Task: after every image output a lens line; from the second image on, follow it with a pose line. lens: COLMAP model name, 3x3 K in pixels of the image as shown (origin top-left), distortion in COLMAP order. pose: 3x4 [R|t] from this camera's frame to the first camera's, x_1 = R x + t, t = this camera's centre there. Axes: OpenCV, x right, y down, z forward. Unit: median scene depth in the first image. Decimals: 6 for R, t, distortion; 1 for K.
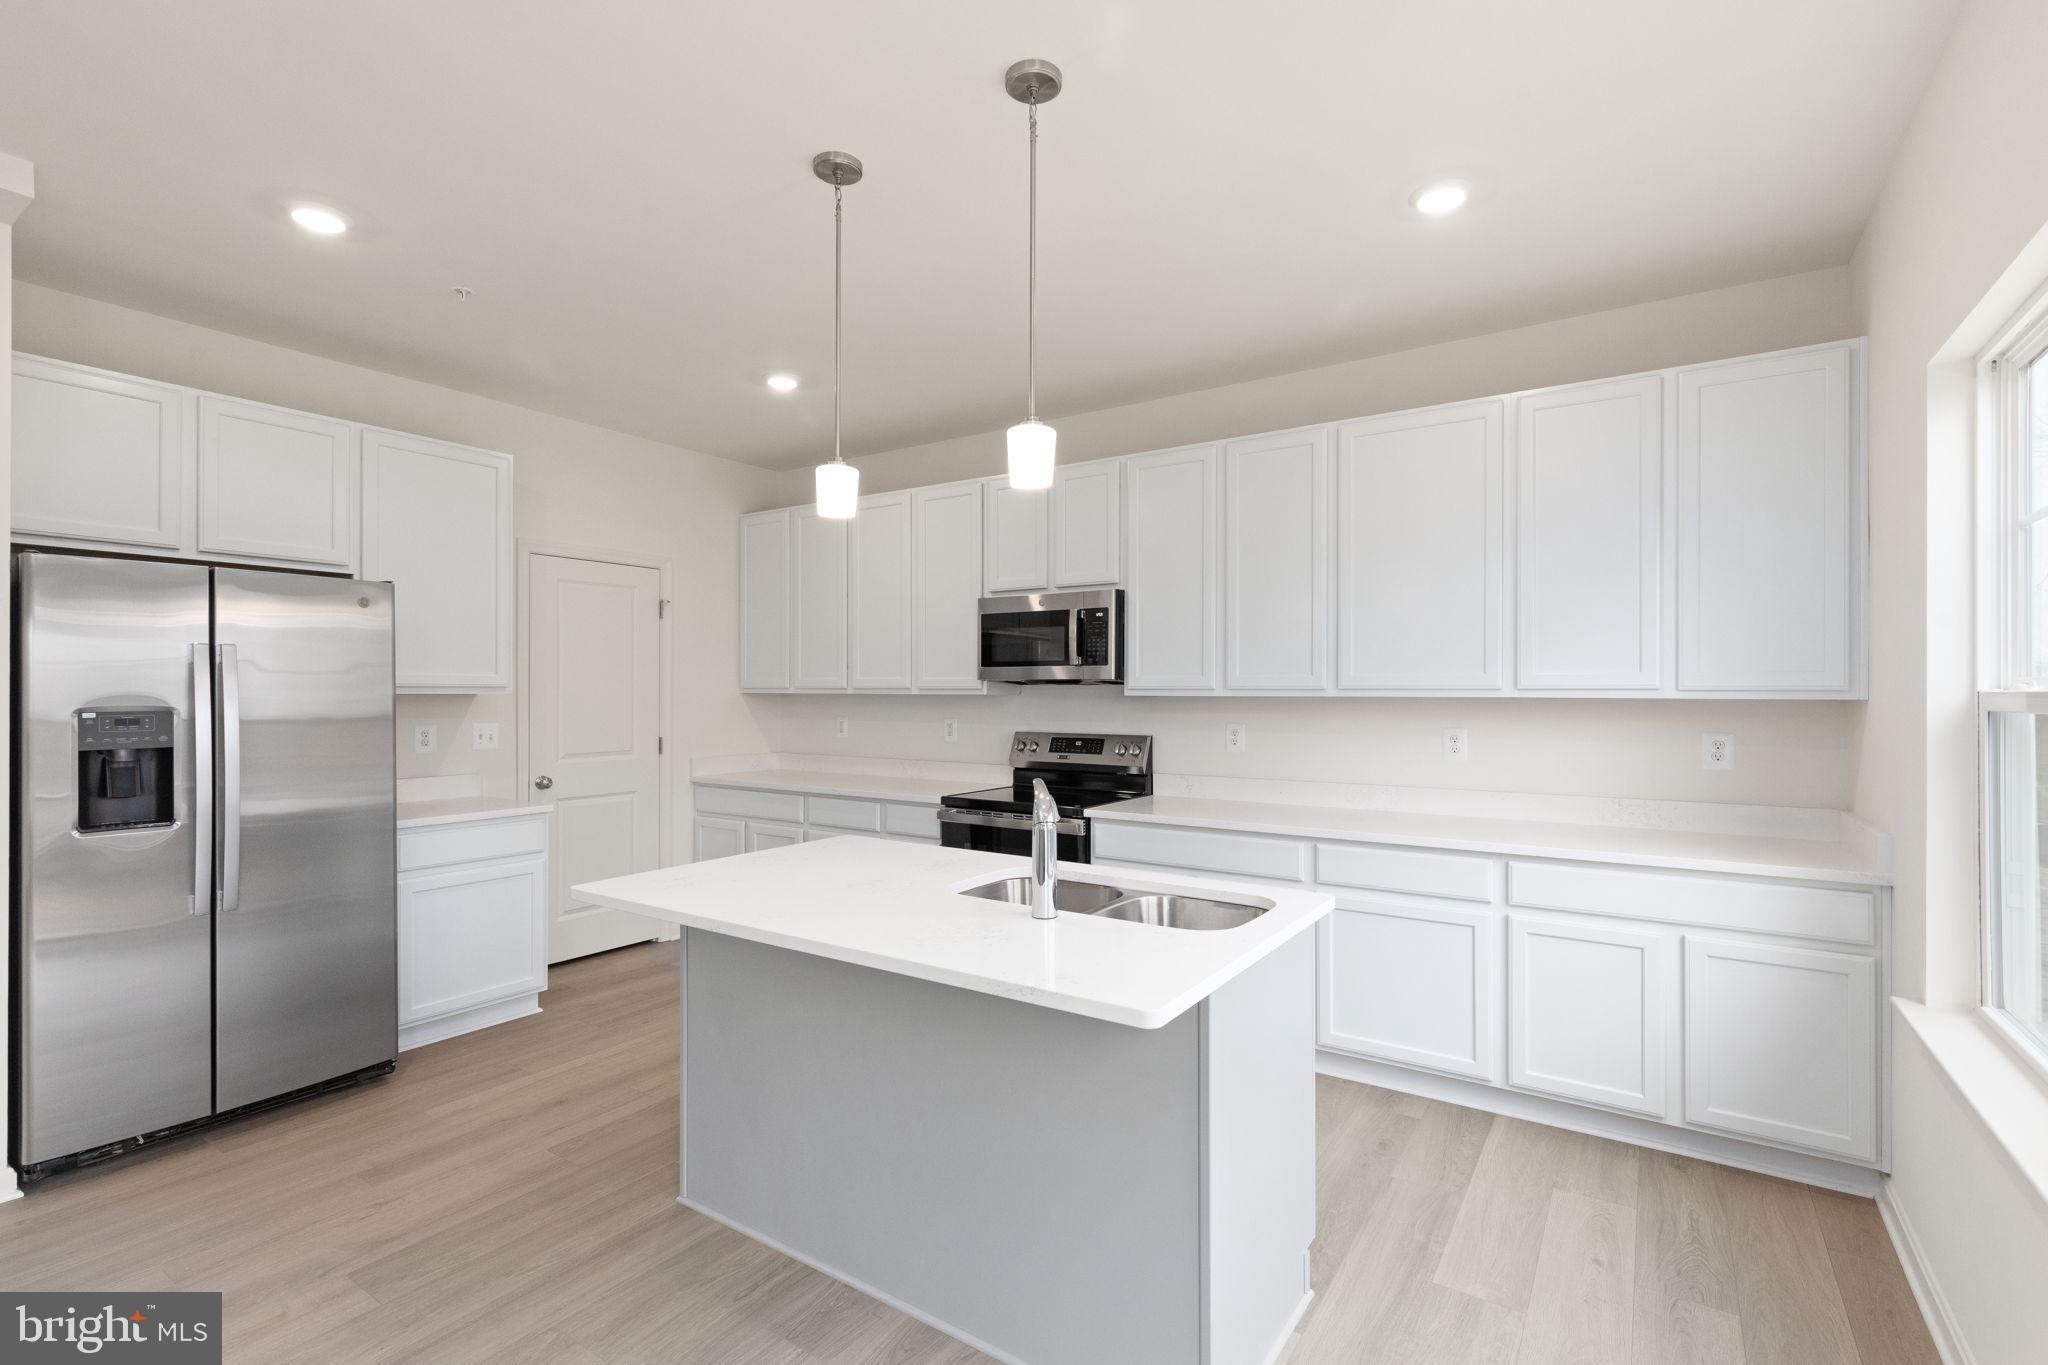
lens RADIAL K [[939.3, 0, 1020.1], [0, 939.3, 687.0], [0, 0, 1]] dist [0.012270, -0.000177]
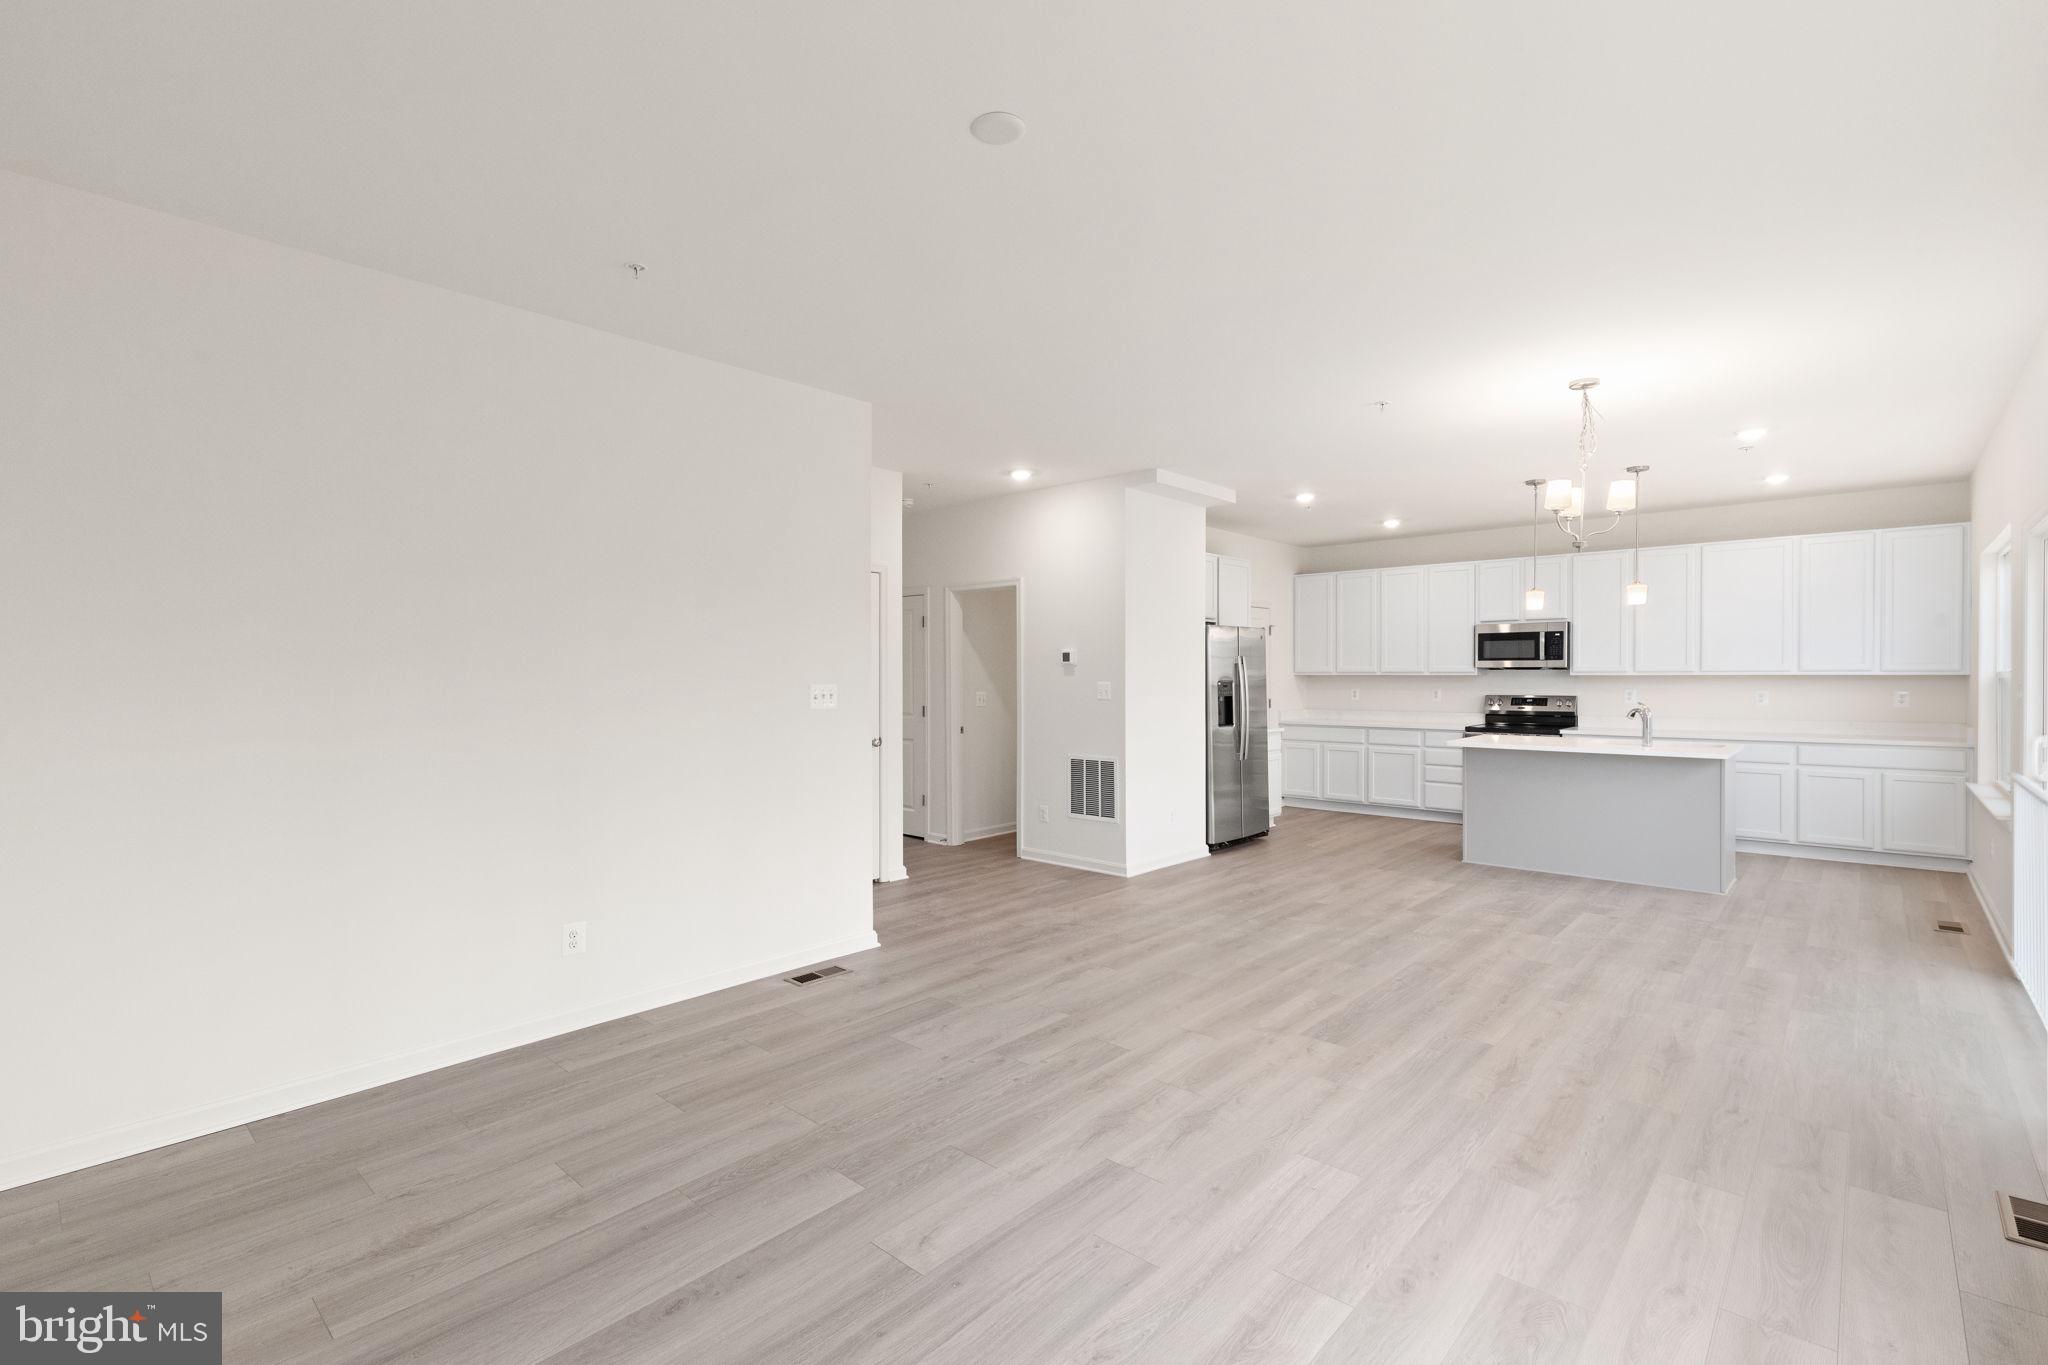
lens RADIAL K [[938.1, 0, 1024.0], [0, 938.1, 682.5], [0, 0, 1]] dist [0.015881, -0.000025]
pose [[0.991399, -0.003517, -0.130824, -1.005165], [0.005156, 0.999912, 0.012191, -0.007314], [0.130770, -0.012760, 0.991331, -1.470426]]
